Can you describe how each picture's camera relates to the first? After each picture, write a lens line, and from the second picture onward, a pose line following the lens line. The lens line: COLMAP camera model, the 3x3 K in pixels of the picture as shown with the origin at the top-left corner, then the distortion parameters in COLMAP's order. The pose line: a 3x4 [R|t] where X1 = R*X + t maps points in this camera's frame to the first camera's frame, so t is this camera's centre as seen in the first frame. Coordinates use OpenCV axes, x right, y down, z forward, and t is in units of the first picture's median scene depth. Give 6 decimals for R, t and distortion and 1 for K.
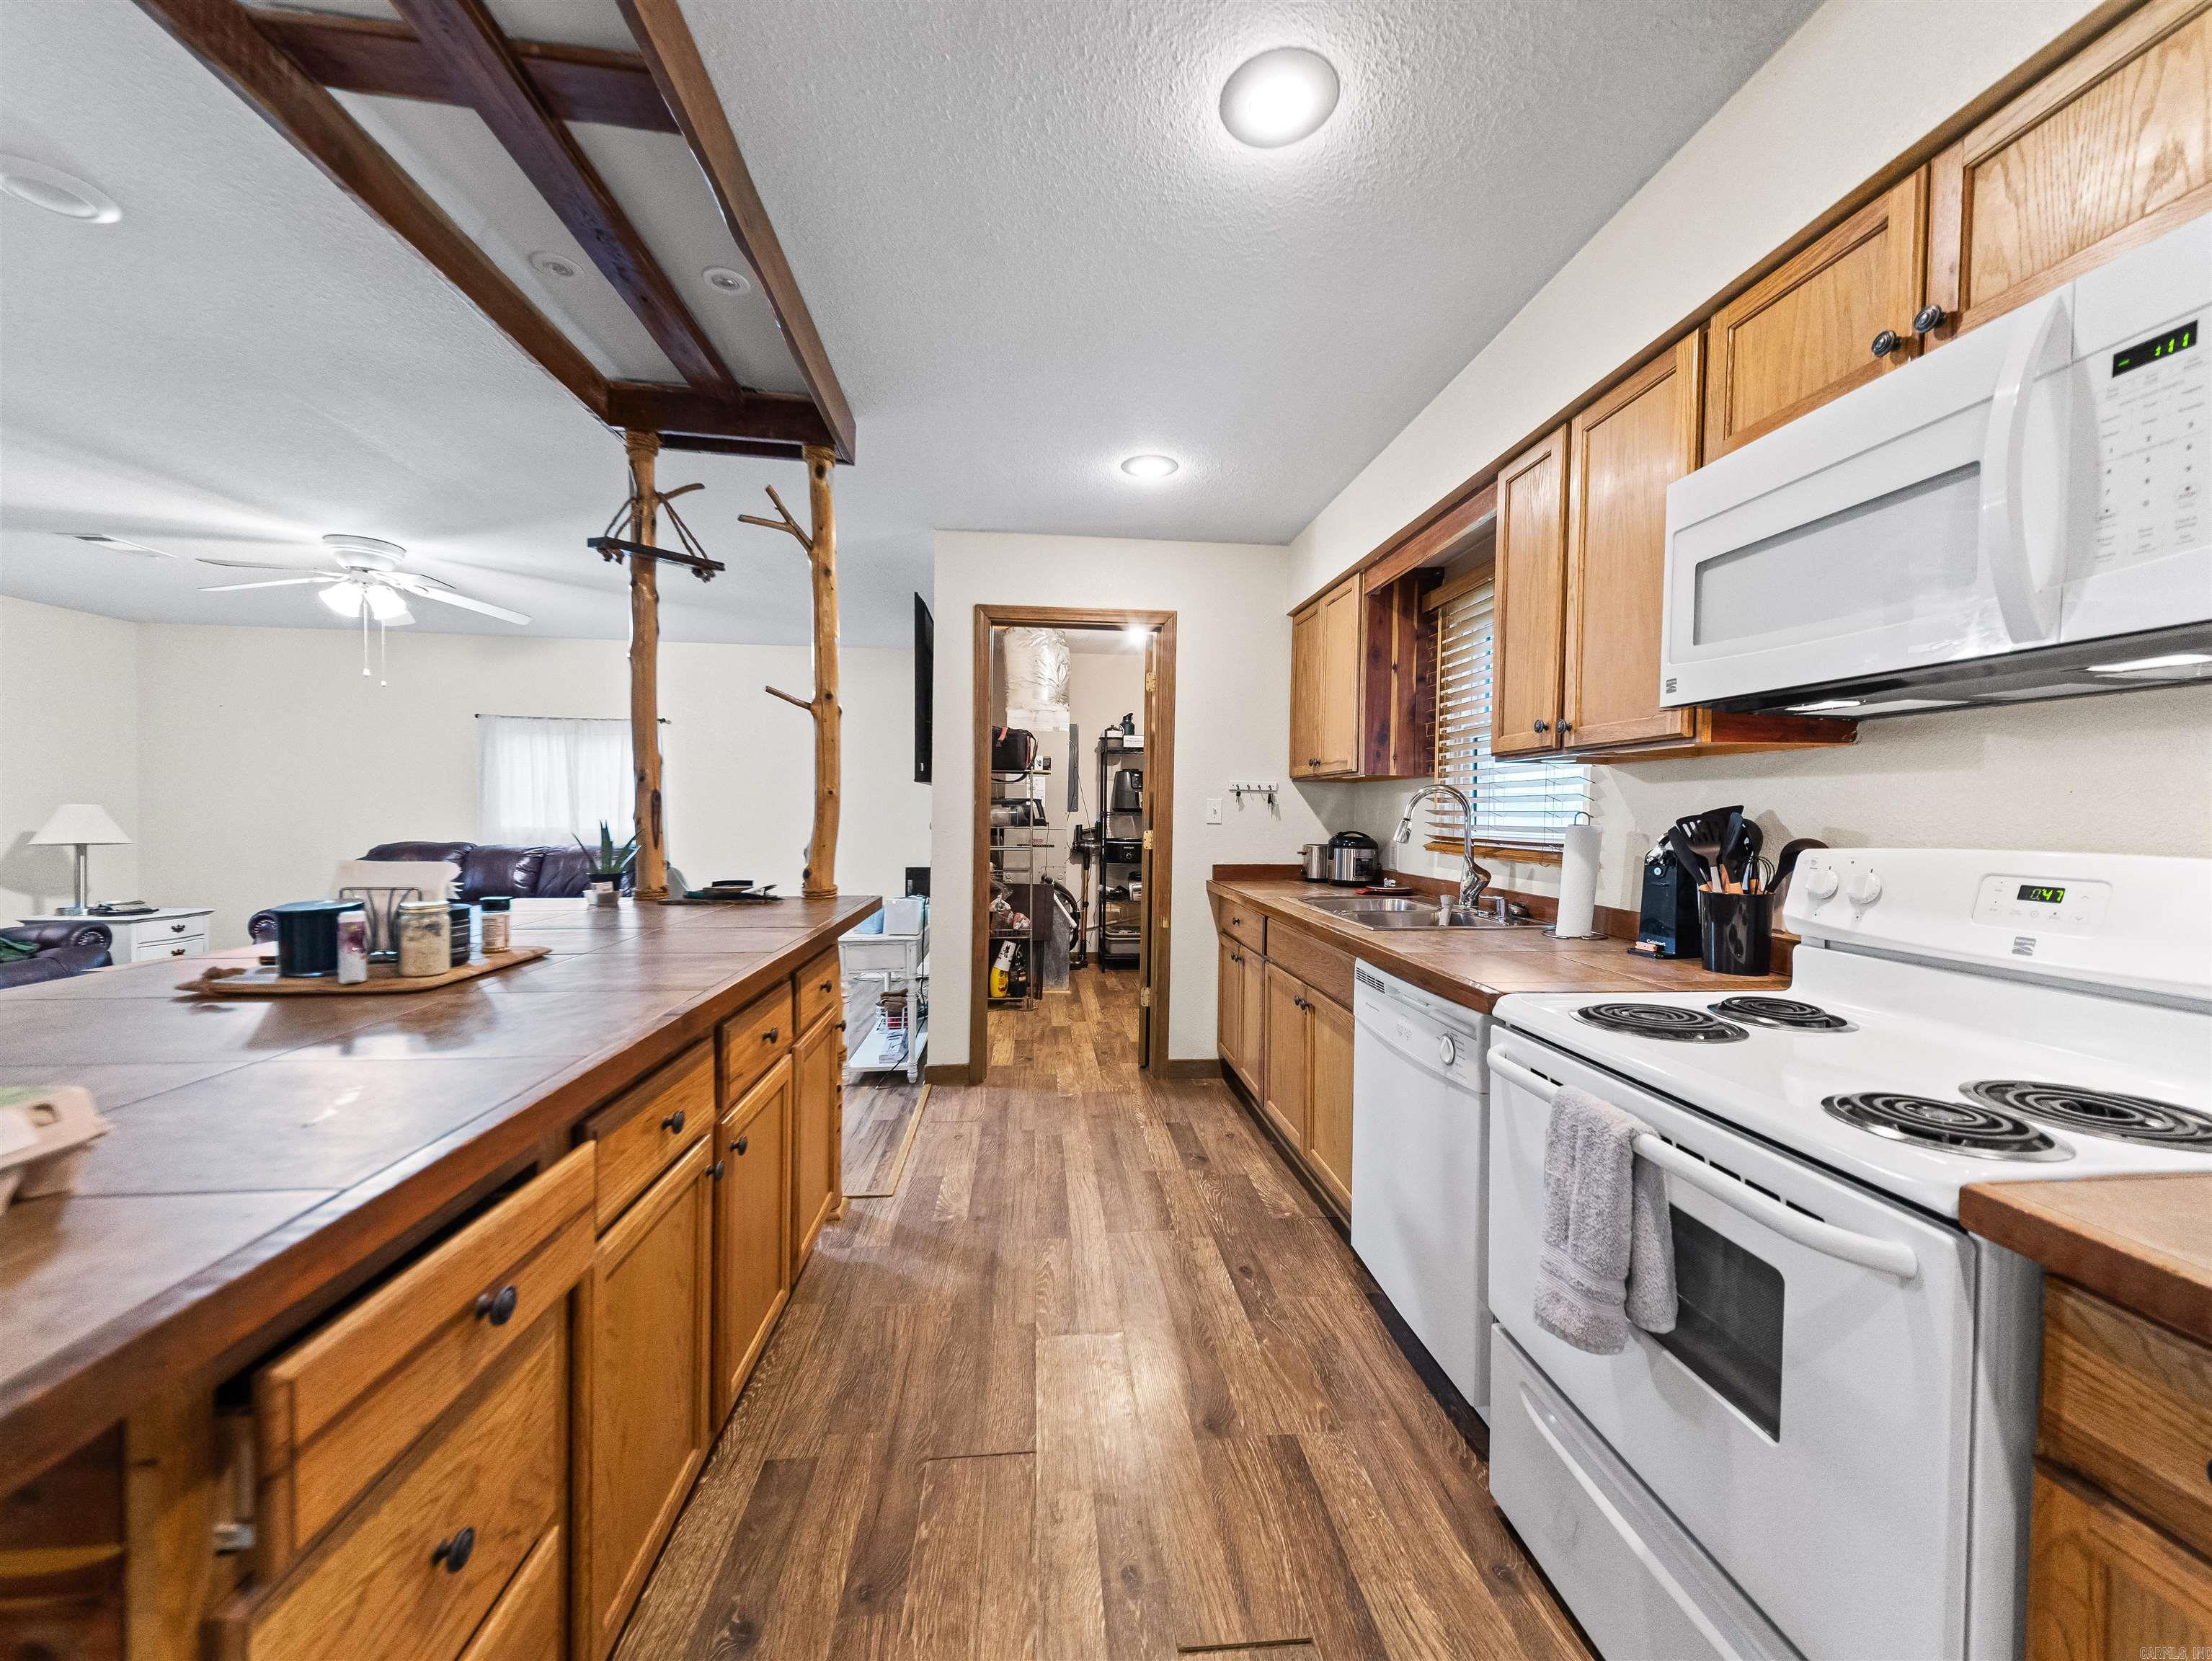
lens RADIAL K [[847.3, 0, 1109.4], [0, 847.3, 827.1], [0, 0, 1]] dist [0.037734, -0.014980]
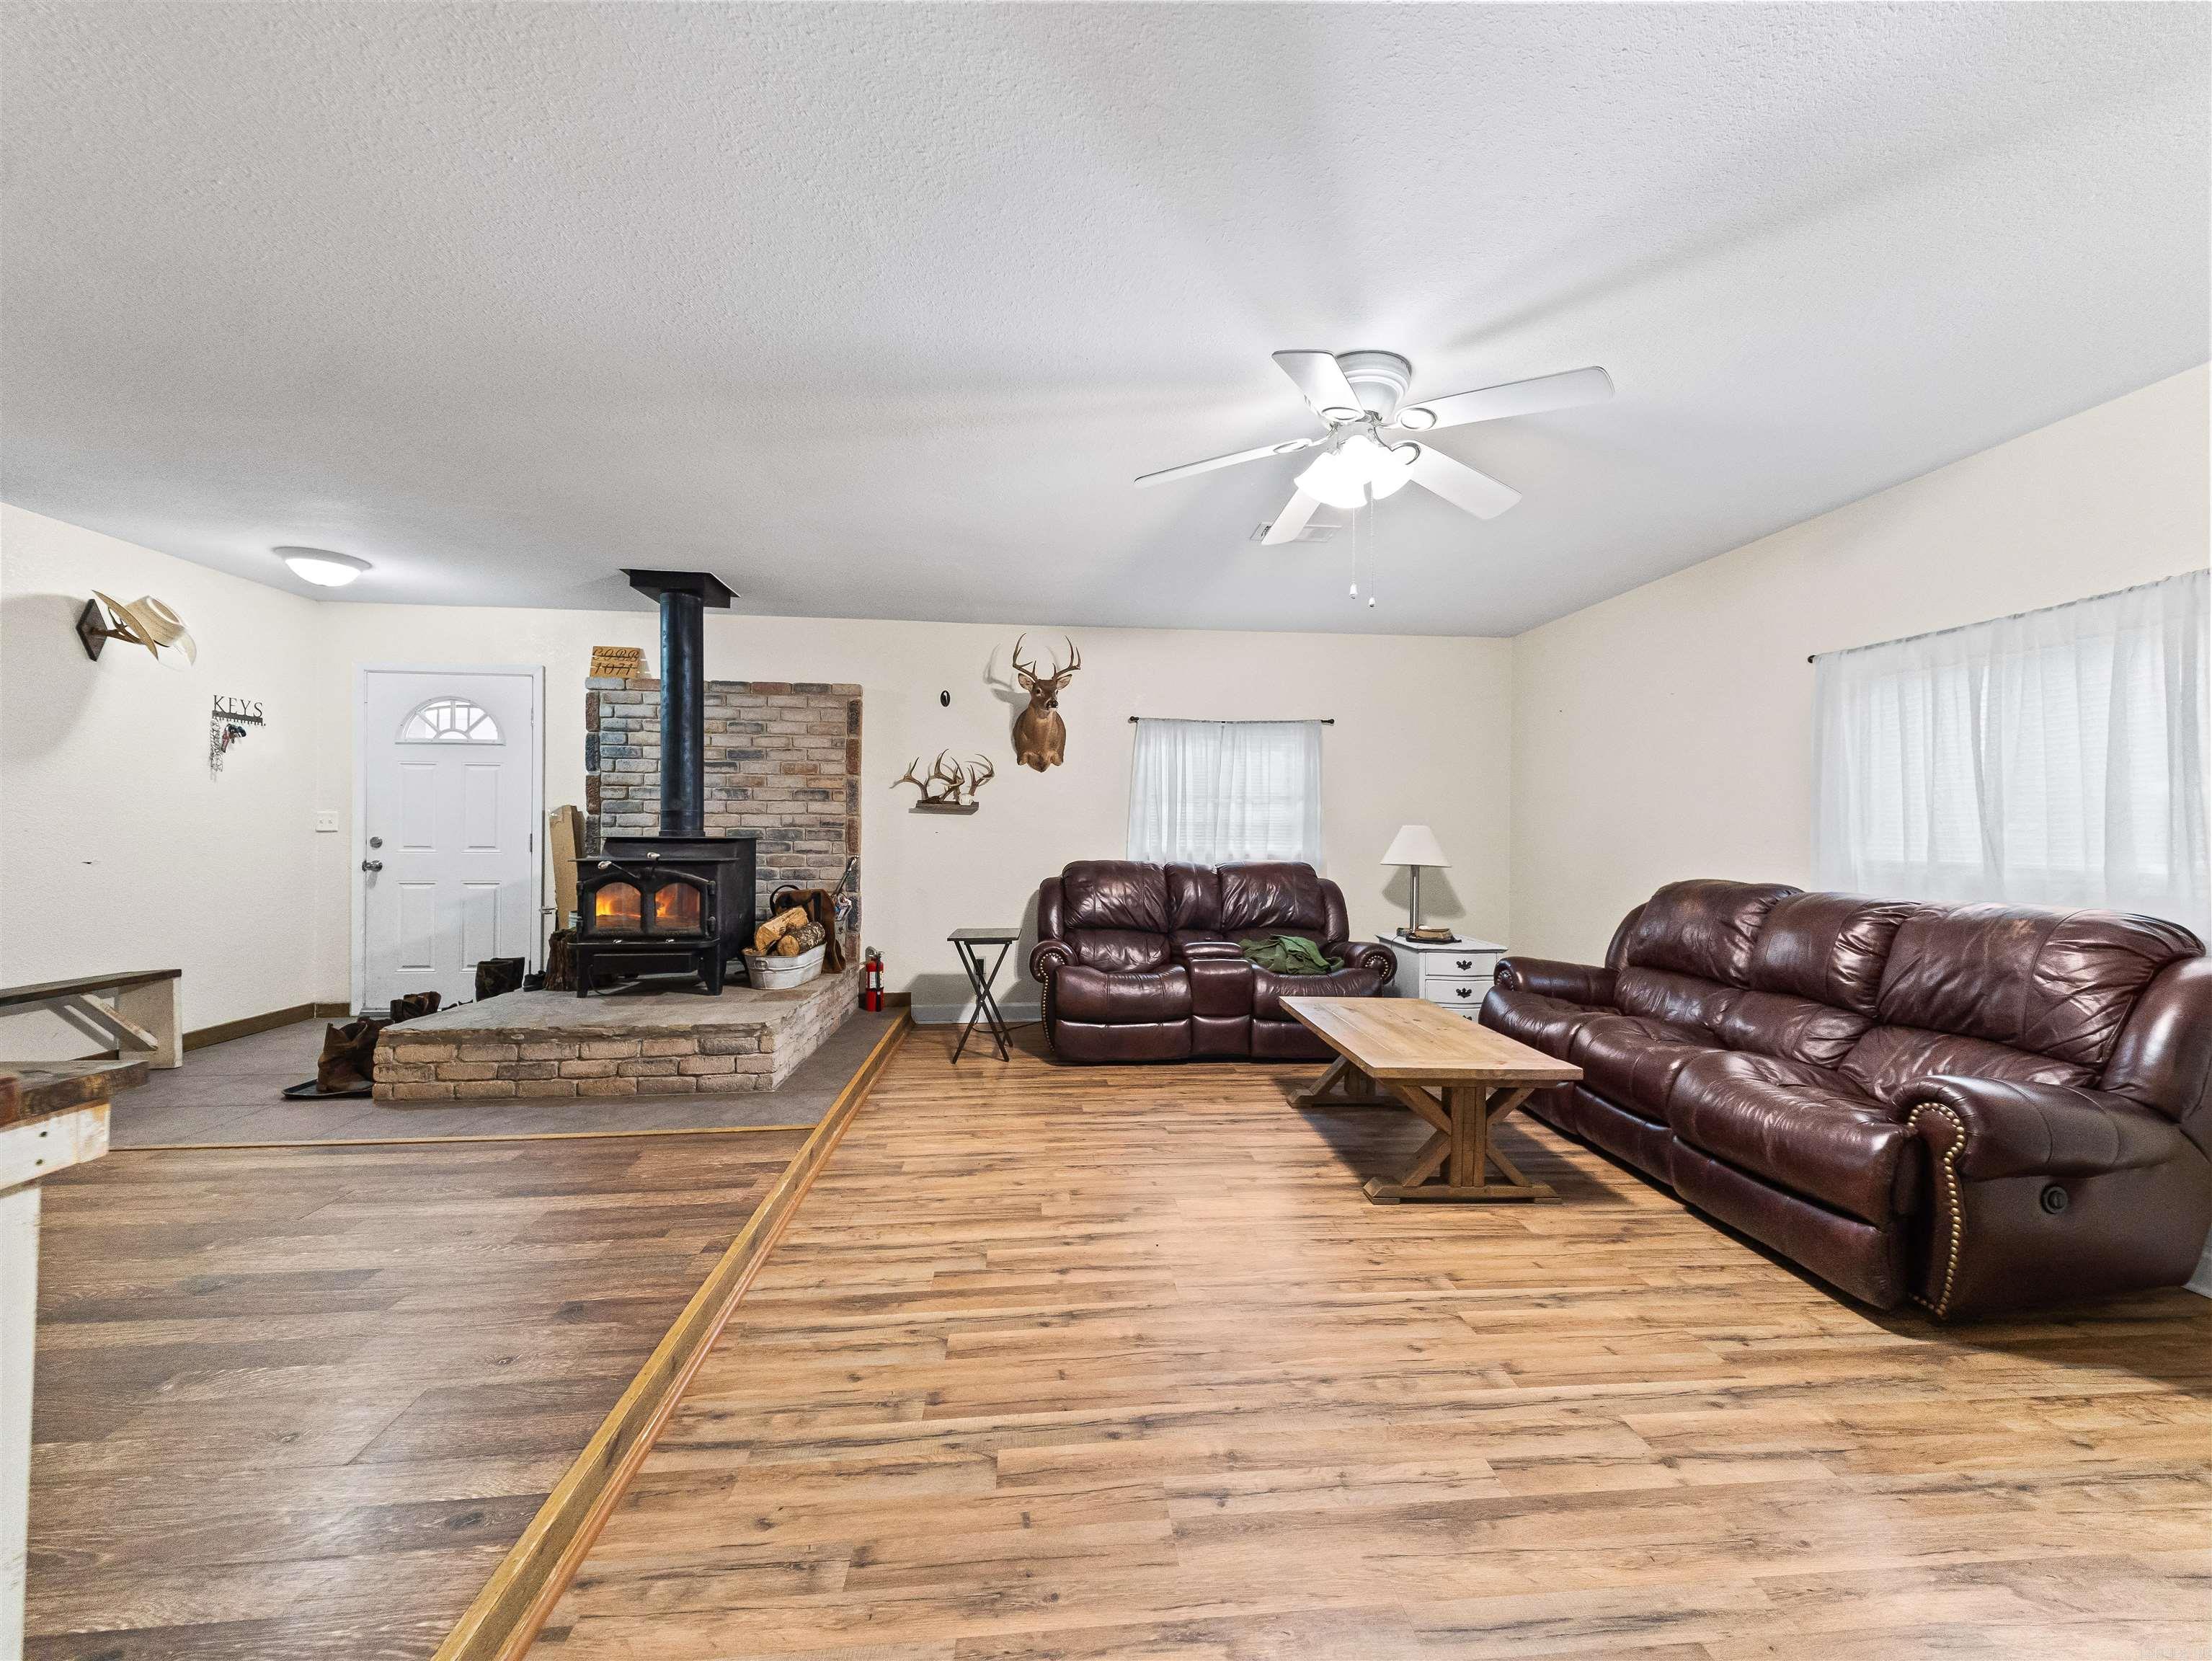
lens RADIAL K [[847.3, 0, 1109.4], [0, 847.3, 827.1], [0, 0, 1]] dist [0.037734, -0.014980]
pose [[-0.004774, -0.017679, -0.999832, -0.314350], [-0.027620, 0.999465, -0.017540, 0.003361], [0.999607, 0.027532, -0.005260, 0.990300]]
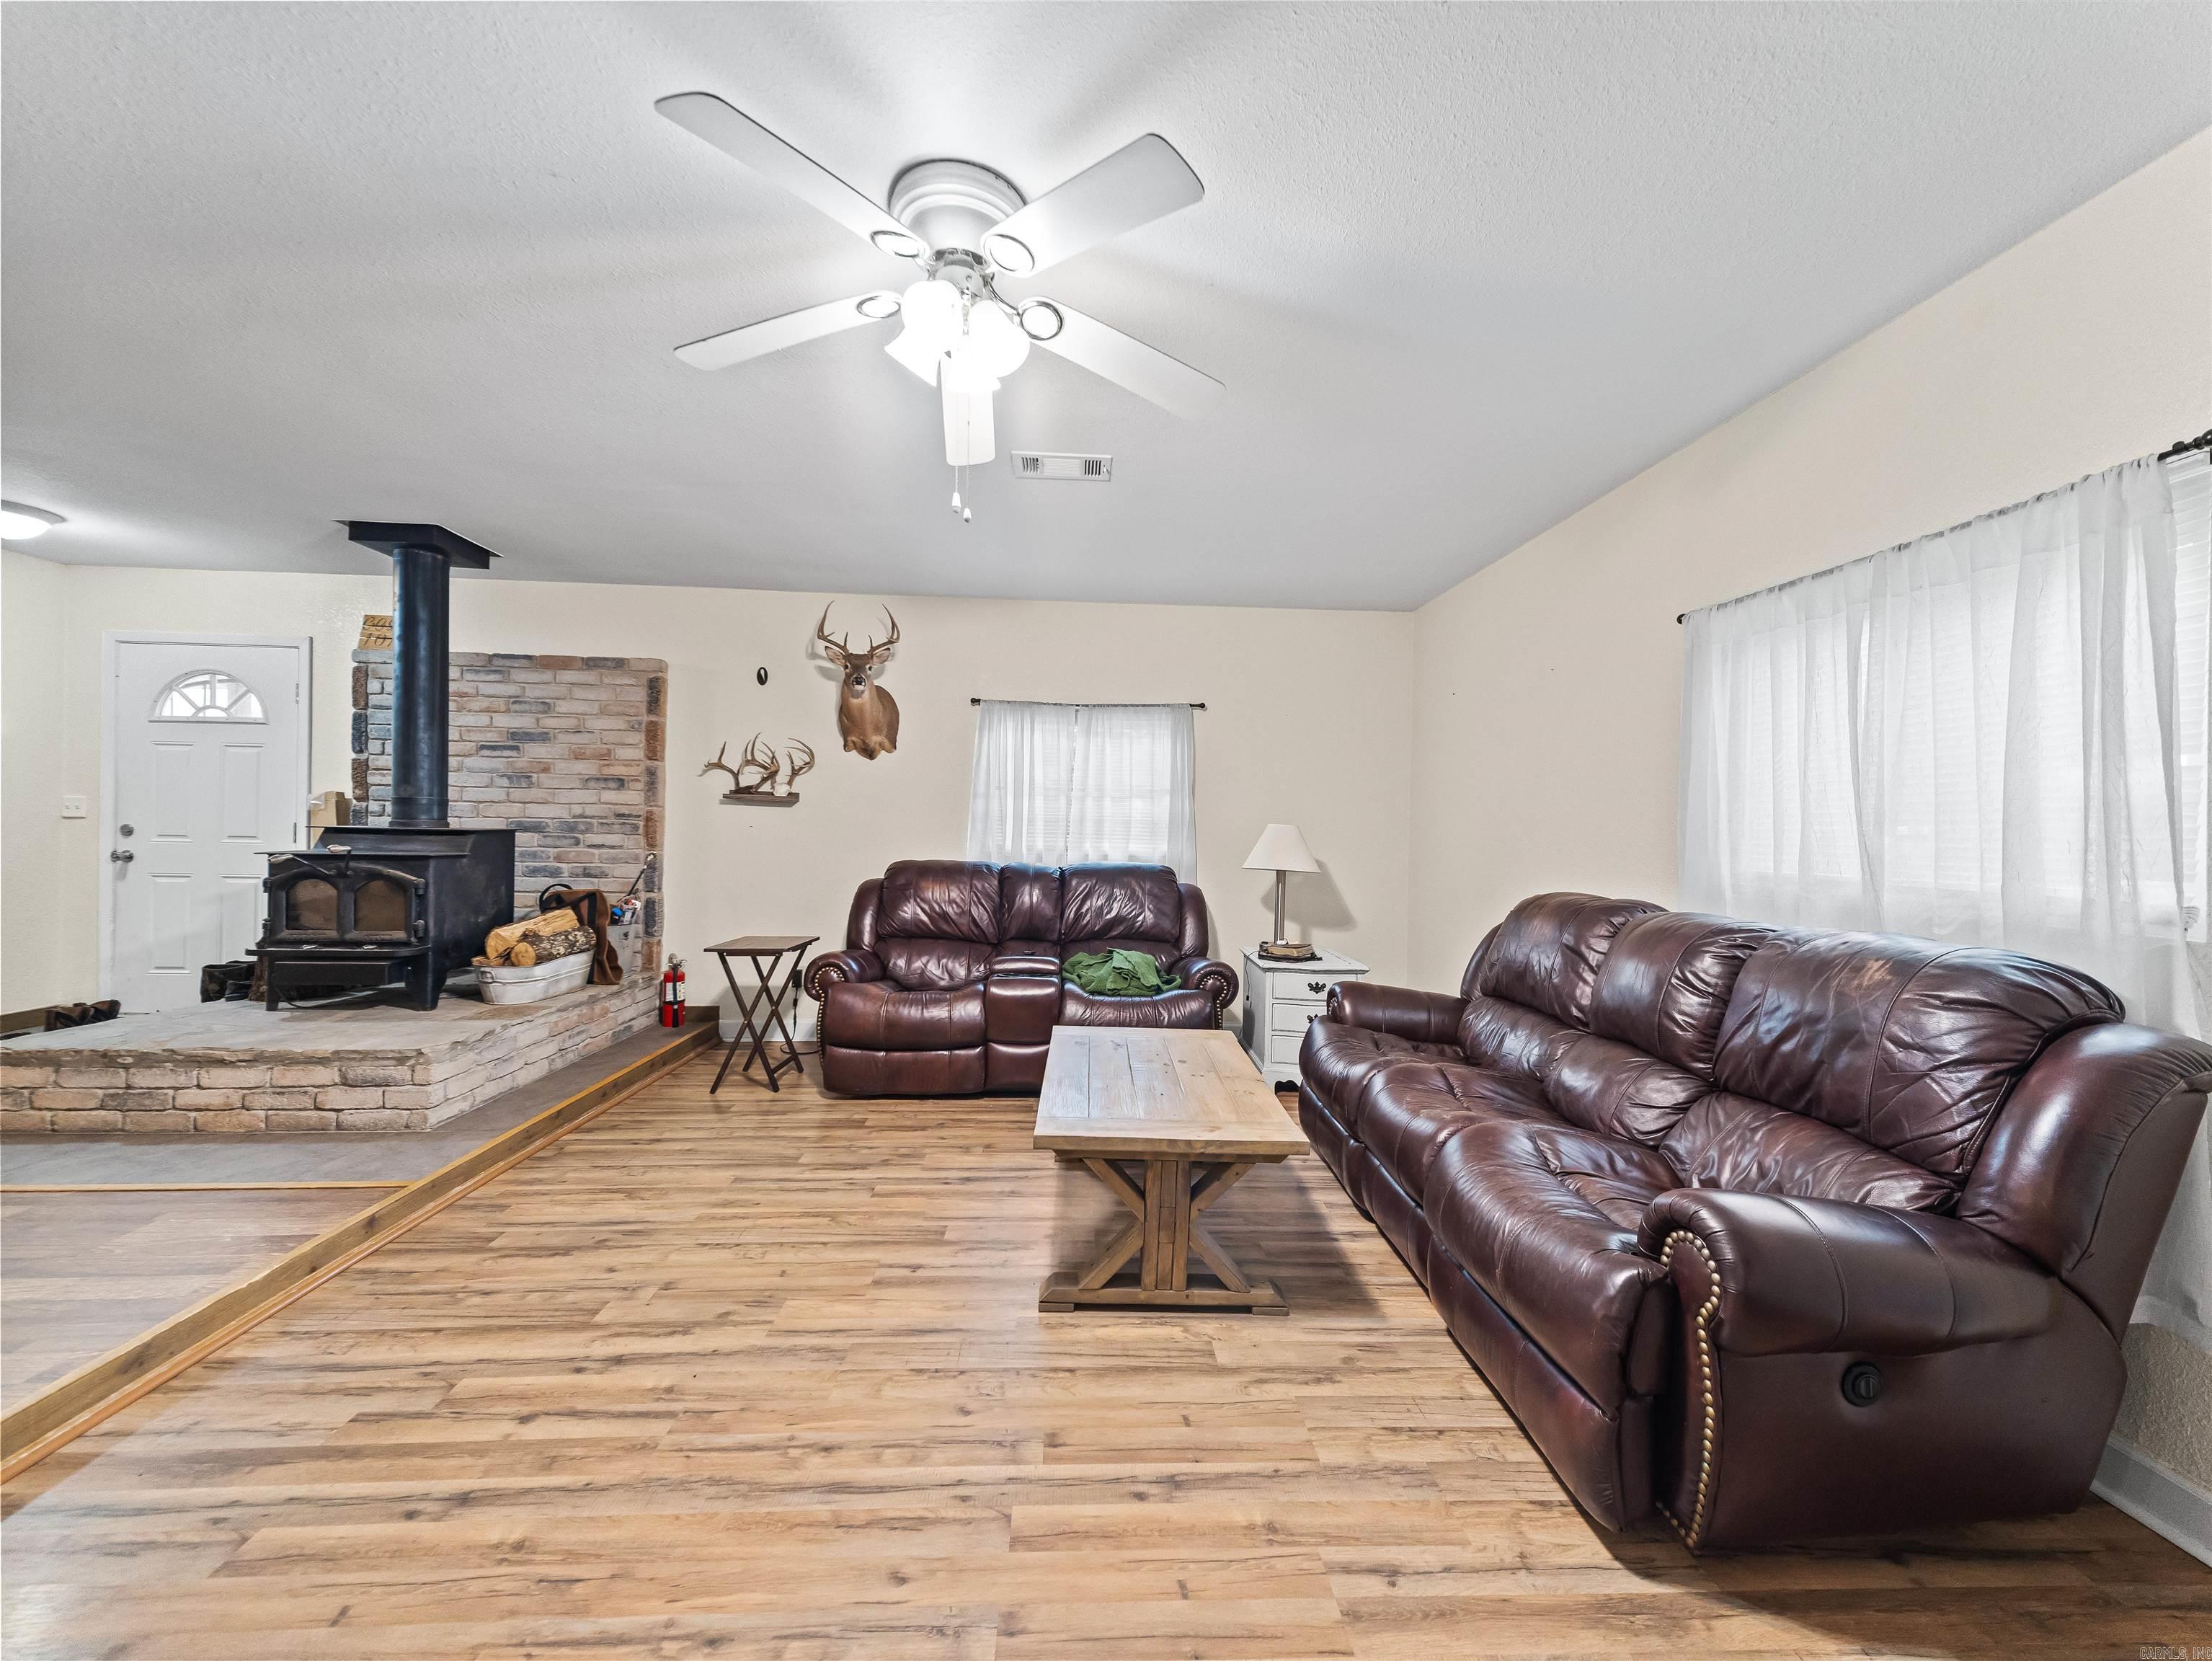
lens RADIAL K [[847.3, 0, 1109.4], [0, 847.3, 827.1], [0, 0, 1]] dist [0.037734, -0.014980]
pose [[-0.042368, -0.016523, -0.998965, -0.502564], [-0.039324, 0.999116, -0.014858, -0.006739], [0.998328, 0.038654, -0.042980, 1.308615]]
